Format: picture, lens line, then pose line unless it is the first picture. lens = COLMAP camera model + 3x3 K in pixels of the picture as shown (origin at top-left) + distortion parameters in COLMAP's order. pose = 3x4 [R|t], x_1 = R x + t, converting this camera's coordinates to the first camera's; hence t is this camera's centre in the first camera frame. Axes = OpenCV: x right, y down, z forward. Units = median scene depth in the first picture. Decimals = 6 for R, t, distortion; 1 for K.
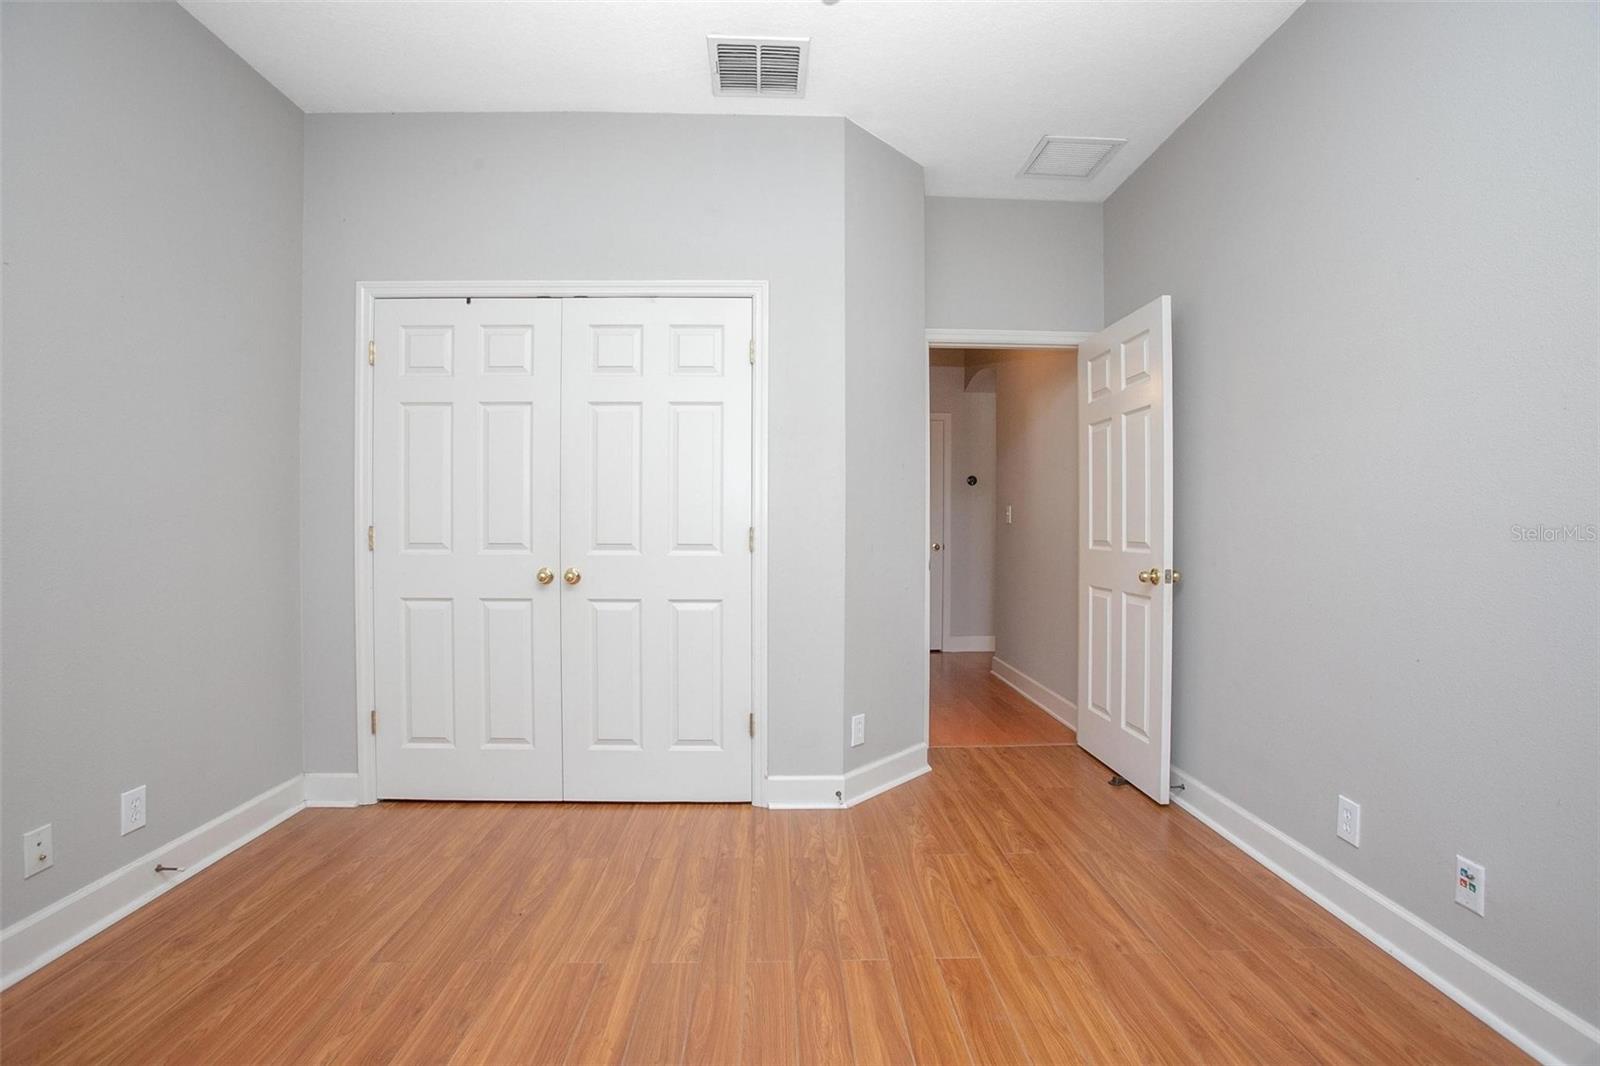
lens RADIAL K [[732.3, 0, 794.5], [0, 732.3, 526.9], [0, 0, 1]] dist [-0.078218, 0.031835]
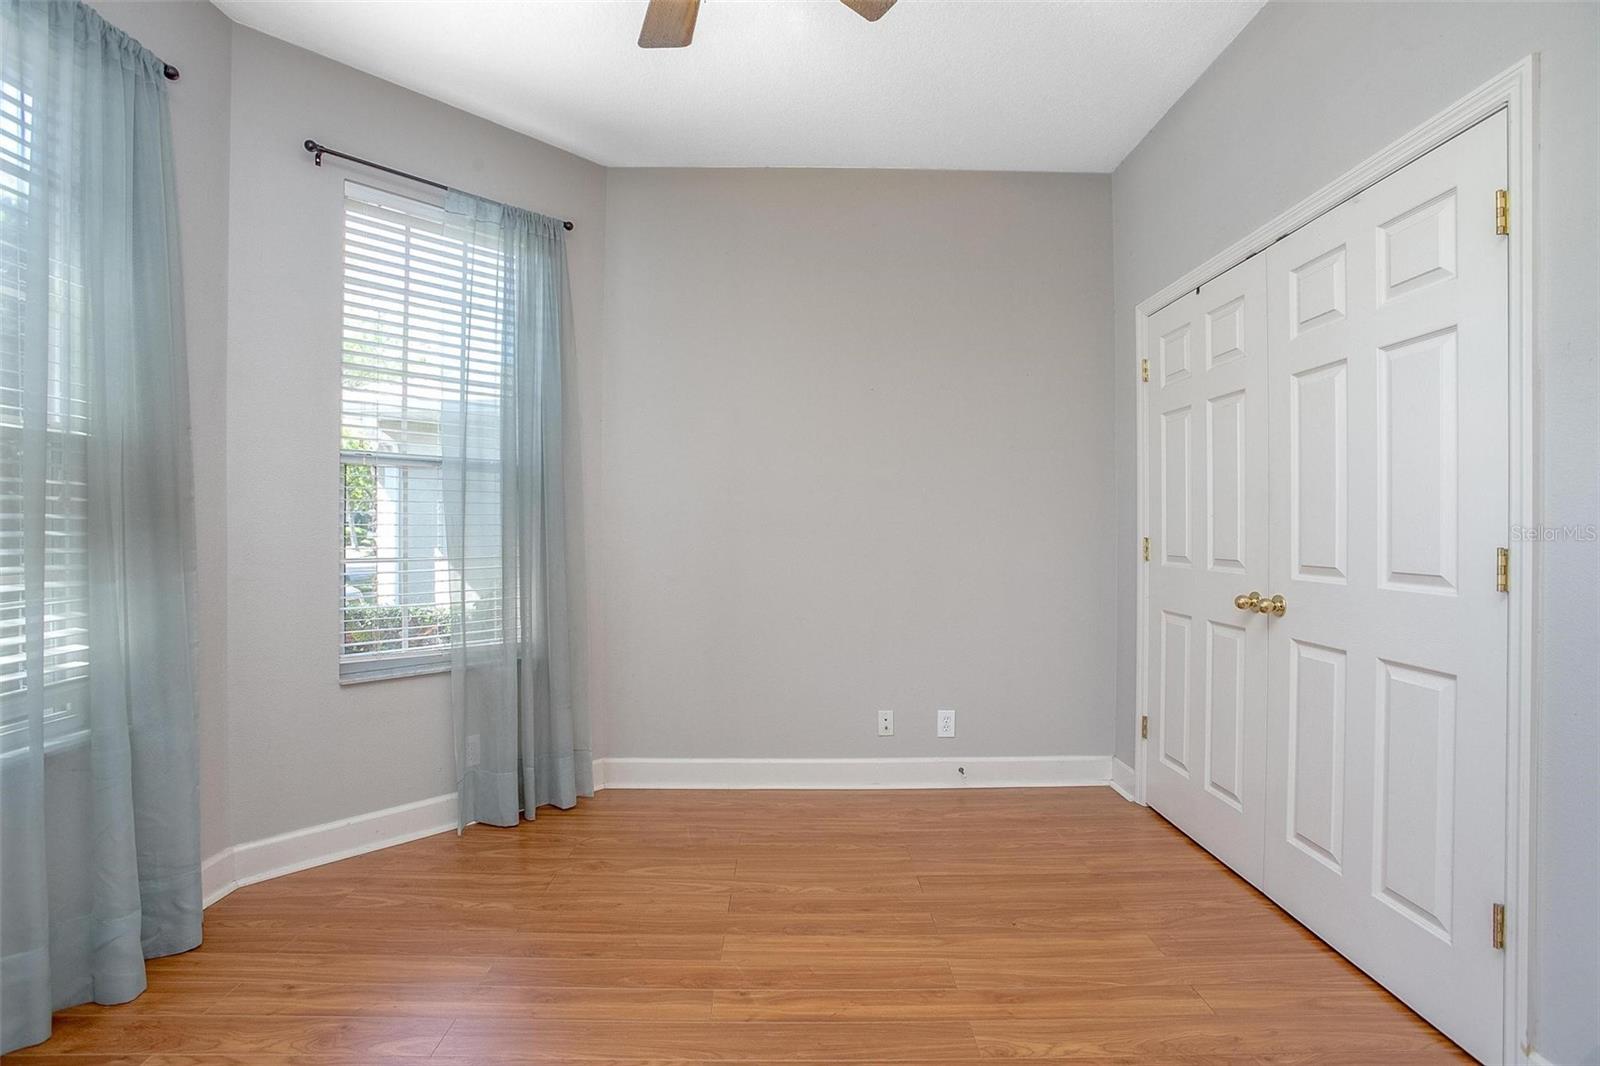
lens RADIAL K [[732.3, 0, 794.5], [0, 732.3, 526.9], [0, 0, 1]] dist [-0.078218, 0.031835]
pose [[-0.021639, -0.004001, -0.999758, 0.460364], [-0.005262, 0.999979, -0.003888, -0.010053], [0.999752, 0.005176, -0.021660, 0.513307]]
